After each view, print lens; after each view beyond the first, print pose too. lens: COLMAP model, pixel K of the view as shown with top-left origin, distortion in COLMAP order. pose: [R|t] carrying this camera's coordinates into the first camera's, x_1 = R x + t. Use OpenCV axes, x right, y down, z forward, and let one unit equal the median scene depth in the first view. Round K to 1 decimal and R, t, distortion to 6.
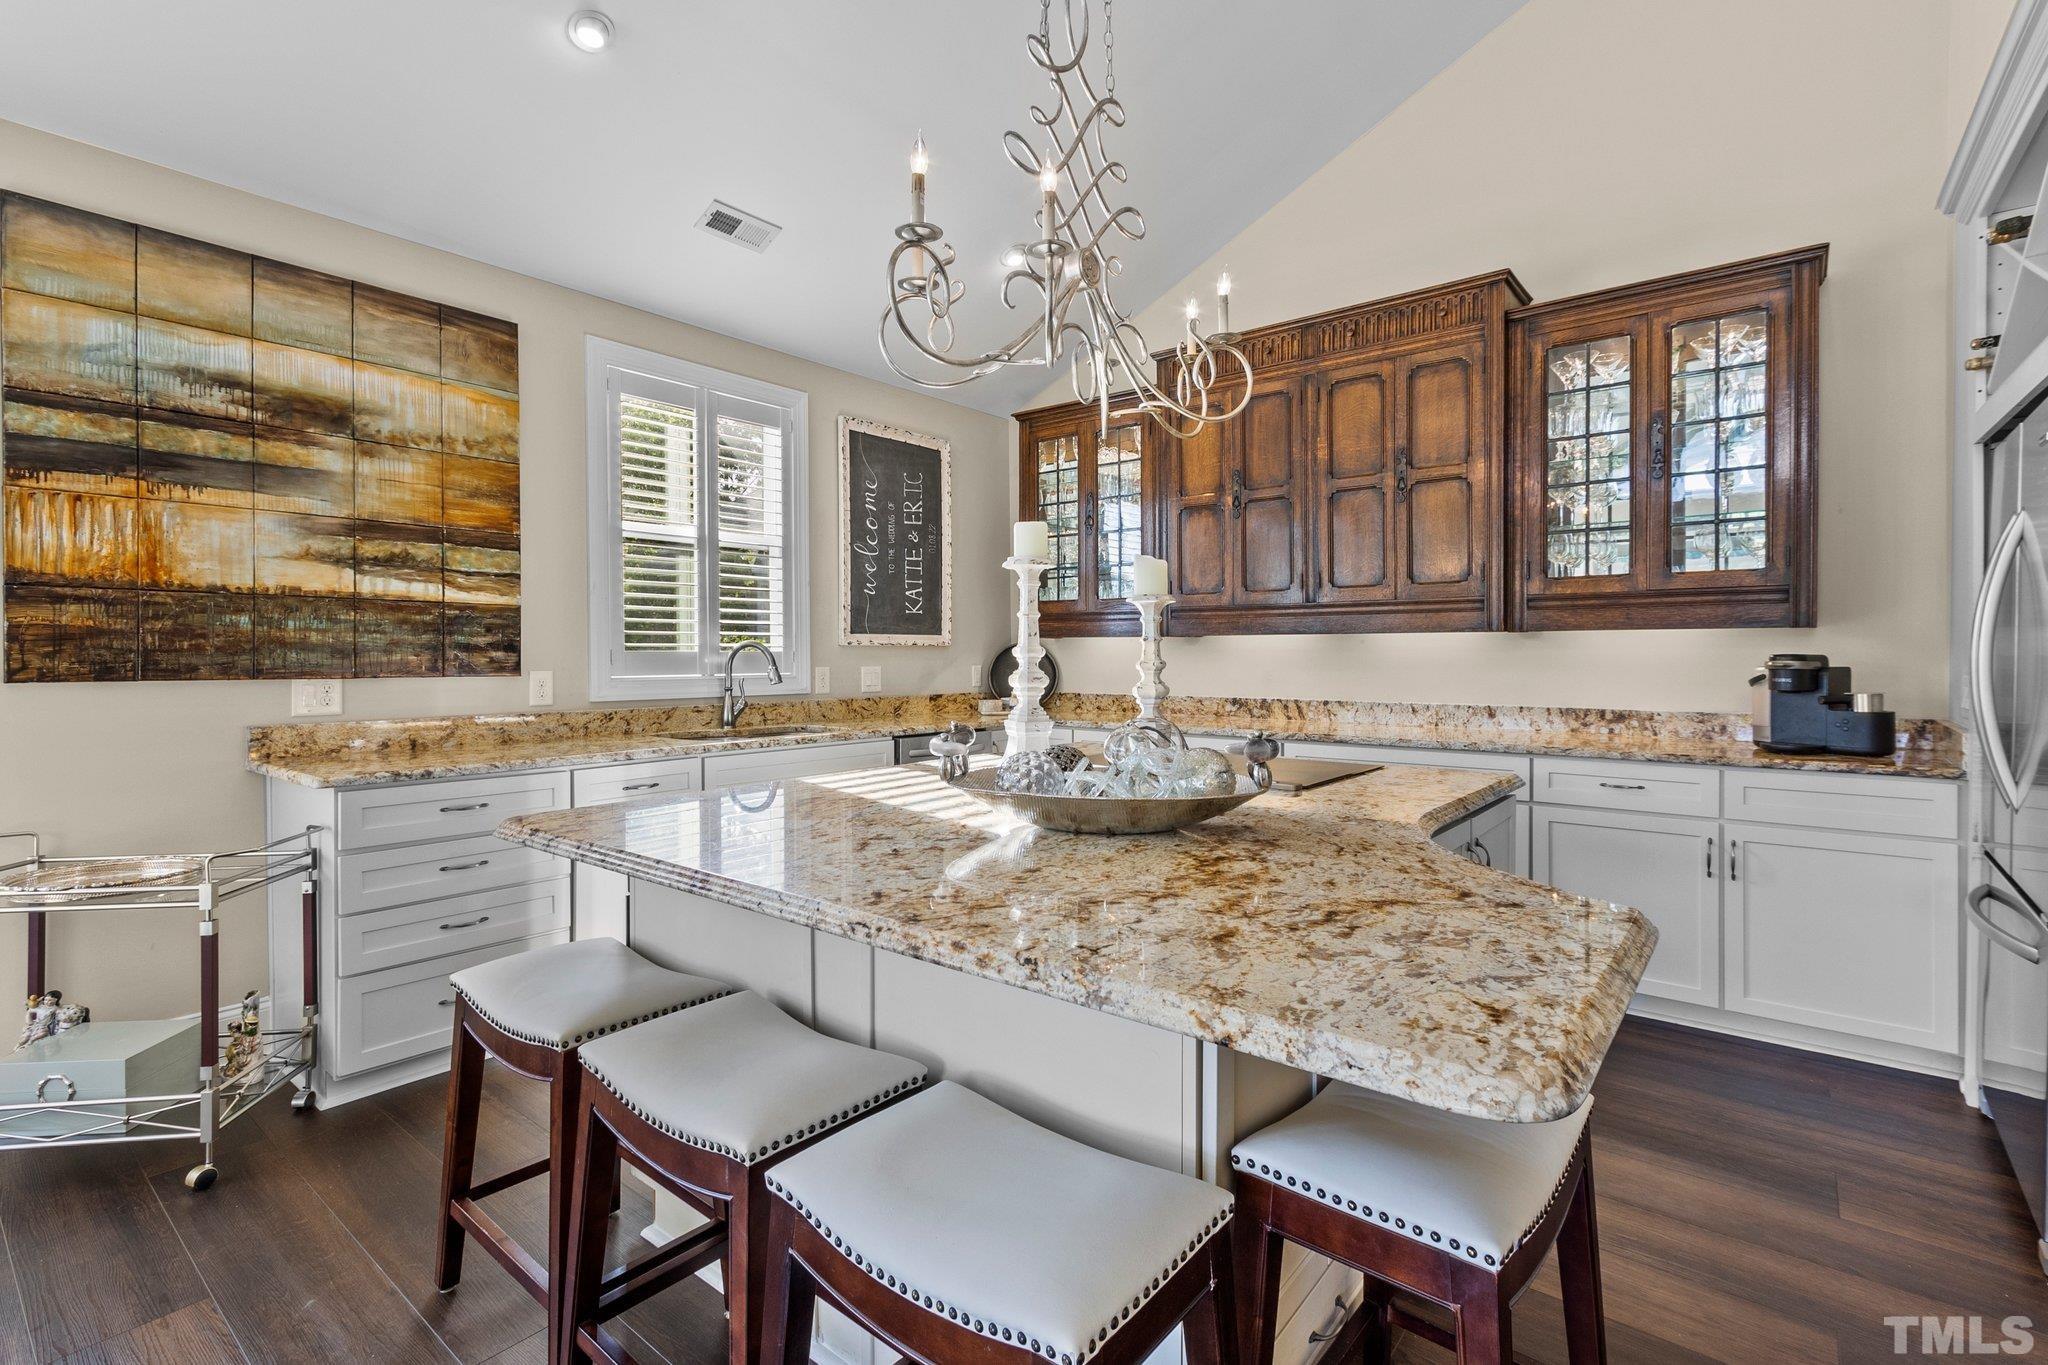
lens RADIAL K [[937.4, 0, 1027.5], [0, 937.4, 665.1], [0, 0, 1]] dist [0.002691, -0.000874]
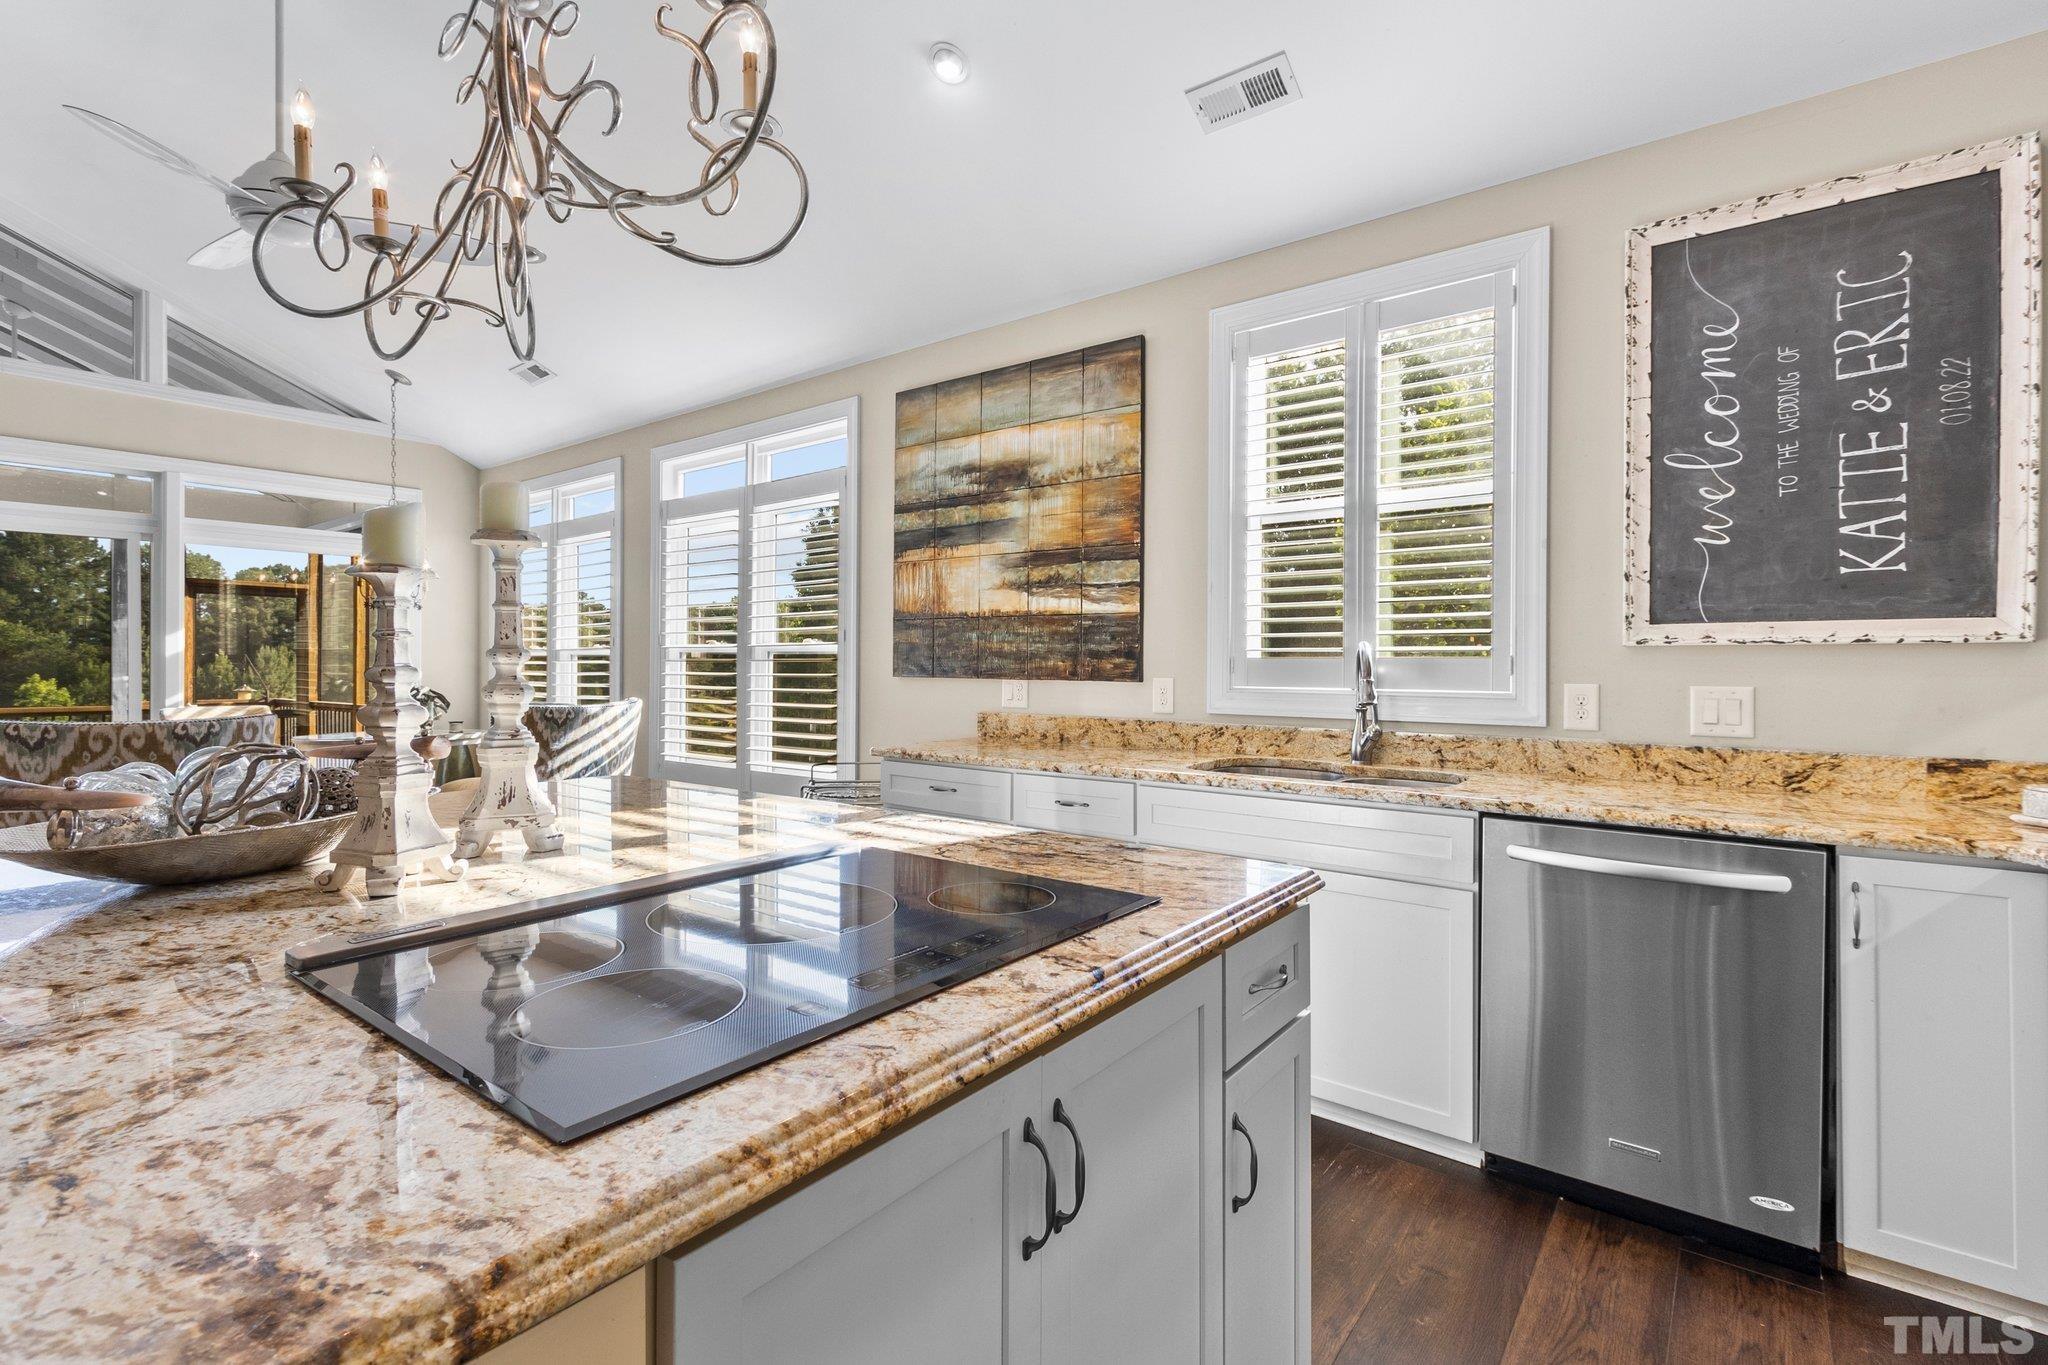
lens RADIAL K [[937.4, 0, 1027.1], [0, 937.4, 668.8], [0, 0, 1]] dist [0.002691, -0.000874]
pose [[0.026601, 0.008396, -0.999611, 0.492604], [-0.014868, 0.999857, 0.008002, -0.009701], [0.999536, 0.014649, 0.026722, 0.900008]]
